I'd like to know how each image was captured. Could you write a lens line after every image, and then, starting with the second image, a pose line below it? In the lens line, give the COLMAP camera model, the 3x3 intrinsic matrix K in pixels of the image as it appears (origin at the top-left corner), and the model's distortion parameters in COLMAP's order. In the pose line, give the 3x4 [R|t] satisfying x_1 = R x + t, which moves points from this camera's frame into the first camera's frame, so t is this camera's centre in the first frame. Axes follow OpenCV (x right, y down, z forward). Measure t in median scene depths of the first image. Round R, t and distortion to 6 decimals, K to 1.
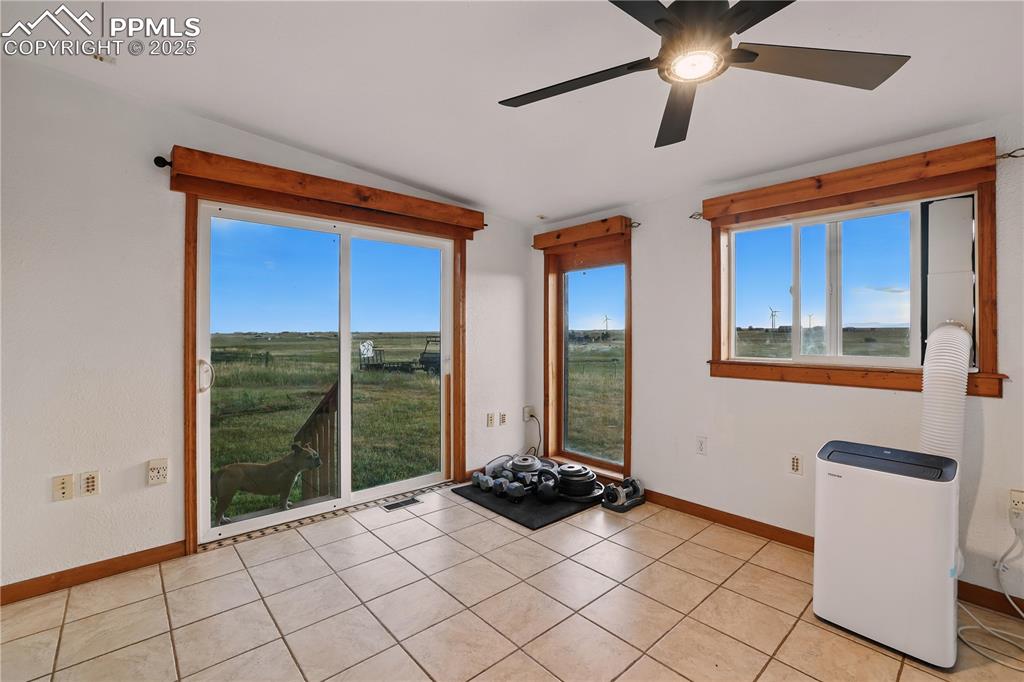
lens RADIAL K [[443.0, 0, 507.2], [0, 443.0, 337.3], [0, 0, 1]] dist [-0.046598, 0.017649]
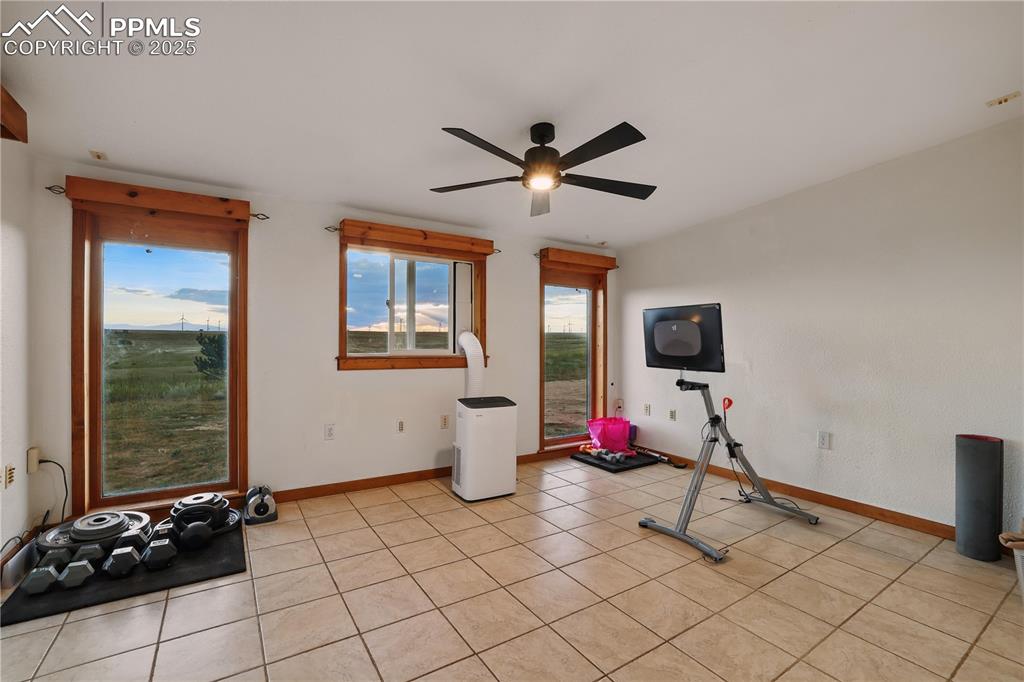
lens RADIAL K [[450.7, 0, 512.0], [0, 450.7, 341.0], [0, 0, 1]] dist [-0.046892, 0.019577]
pose [[0.152700, -0.004978, 0.988260, -0.637876], [-0.006127, 0.999963, 0.005984, 0.001723], [-0.988254, -0.006969, 0.152664, 0.364812]]
